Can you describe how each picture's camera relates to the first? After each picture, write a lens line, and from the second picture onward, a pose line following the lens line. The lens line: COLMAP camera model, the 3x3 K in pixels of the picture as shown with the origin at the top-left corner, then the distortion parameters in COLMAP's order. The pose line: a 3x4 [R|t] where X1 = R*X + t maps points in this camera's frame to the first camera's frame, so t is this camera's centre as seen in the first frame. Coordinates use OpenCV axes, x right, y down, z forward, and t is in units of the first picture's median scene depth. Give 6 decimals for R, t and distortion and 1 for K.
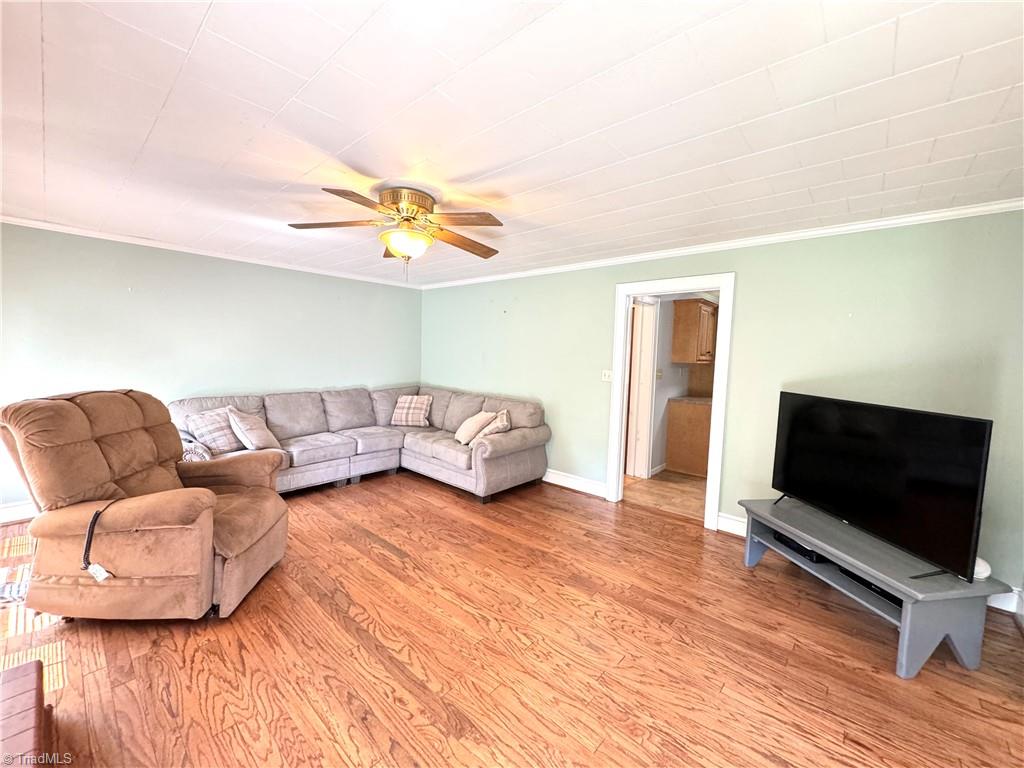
lens RADIAL K [[407.9, 0, 513.5], [0, 407.9, 384.8], [0, 0, 1]] dist [0.000743, -0.000361]
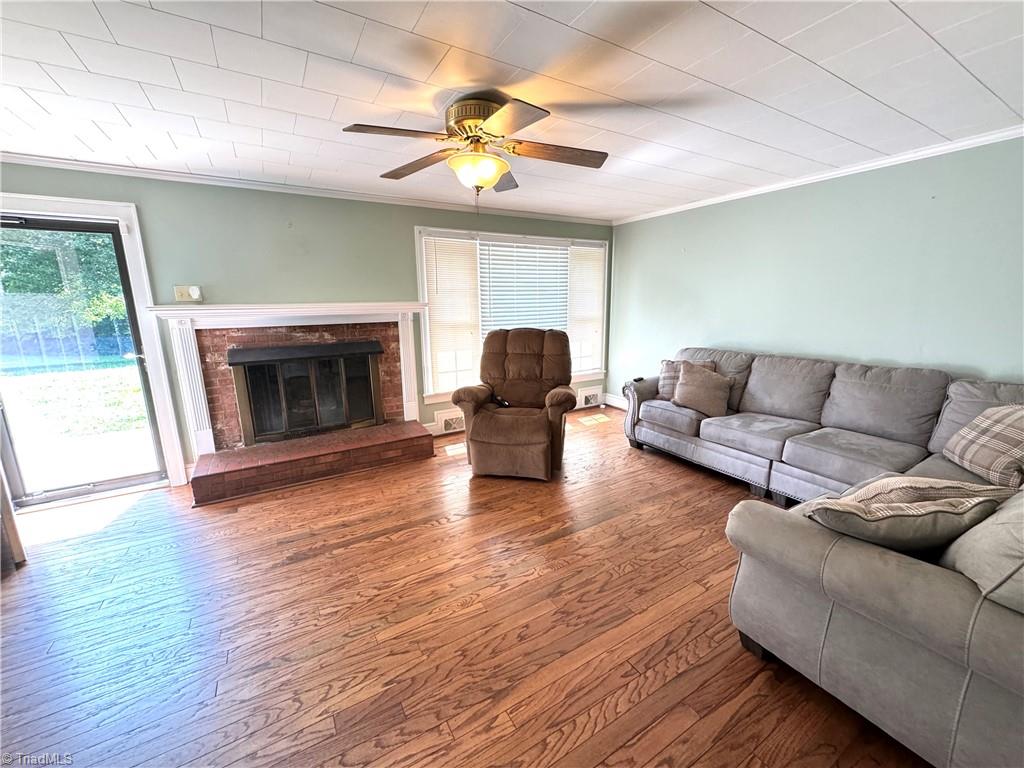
lens RADIAL K [[407.9, 0, 512.6], [0, 407.9, 382.8], [0, 0, 1]] dist [0.000743, -0.000361]
pose [[-0.309466, 0.167246, -0.936087, 0.471771], [-0.069245, 0.977835, 0.197597, -0.069849], [0.948386, 0.125969, -0.291025, 1.098964]]
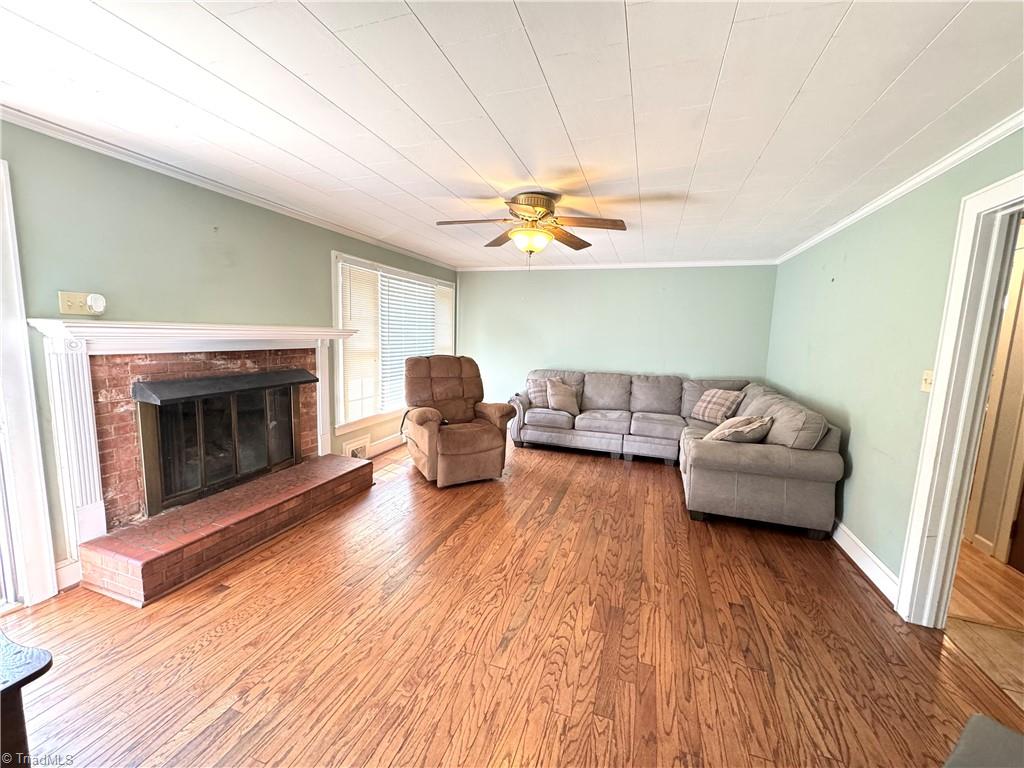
lens RADIAL K [[407.9, 0, 511.8], [0, 407.9, 384.1], [0, 0, 1]] dist [0.000743, -0.000361]
pose [[0.382755, 0.097939, -0.918644, 0.672532], [-0.090845, 0.993536, 0.068072, -0.006951], [0.919372, 0.057399, 0.389178, 0.413730]]
